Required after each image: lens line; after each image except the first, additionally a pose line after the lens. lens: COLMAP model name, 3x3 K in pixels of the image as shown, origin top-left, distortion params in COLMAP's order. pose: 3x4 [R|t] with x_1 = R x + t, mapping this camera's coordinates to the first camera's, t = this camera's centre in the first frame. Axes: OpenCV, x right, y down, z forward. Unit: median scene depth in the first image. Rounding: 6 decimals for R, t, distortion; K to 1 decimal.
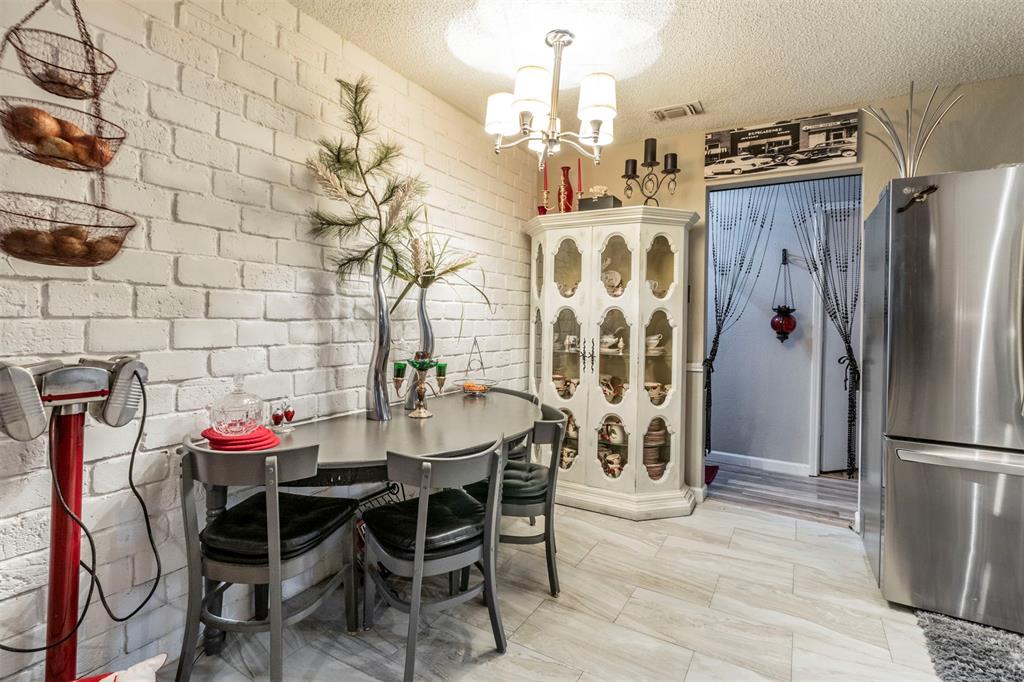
lens RADIAL K [[469.1, 0, 489.9], [0, 469.1, 324.5], [0, 0, 1]] dist [0.001436, -0.000080]
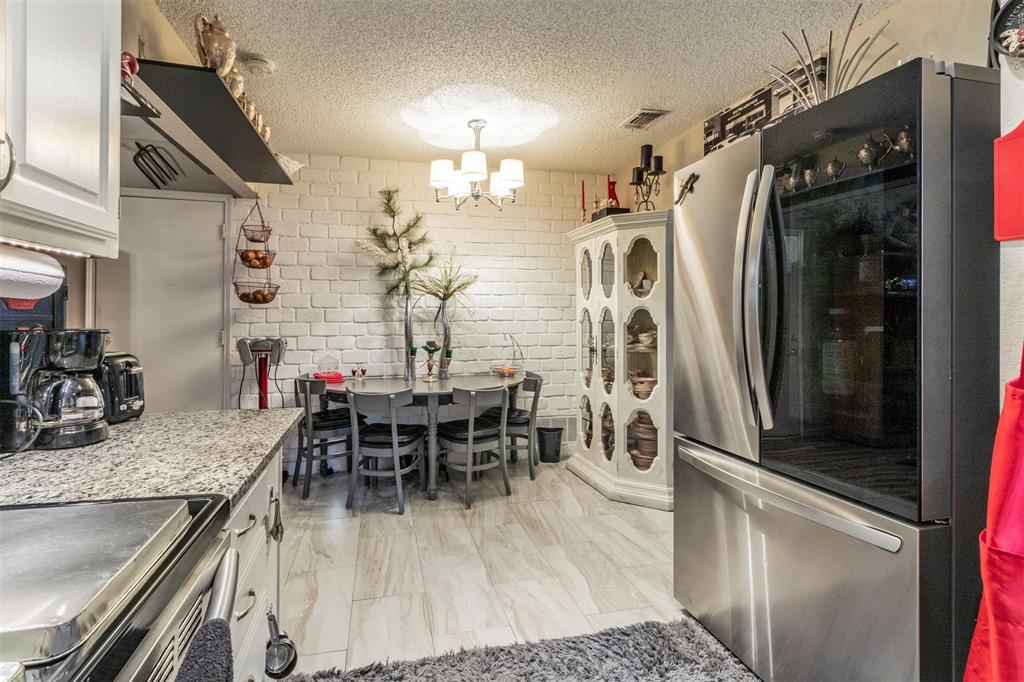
lens RADIAL K [[469.1, 0, 489.9], [0, 469.1, 324.5], [0, 0, 1]] dist [0.001436, -0.000080]
pose [[0.694707, -0.008828, -0.719238, 0.927651], [0.005519, 0.999961, -0.006942, 0.010886], [0.719271, 0.000854, 0.694729, 0.024775]]
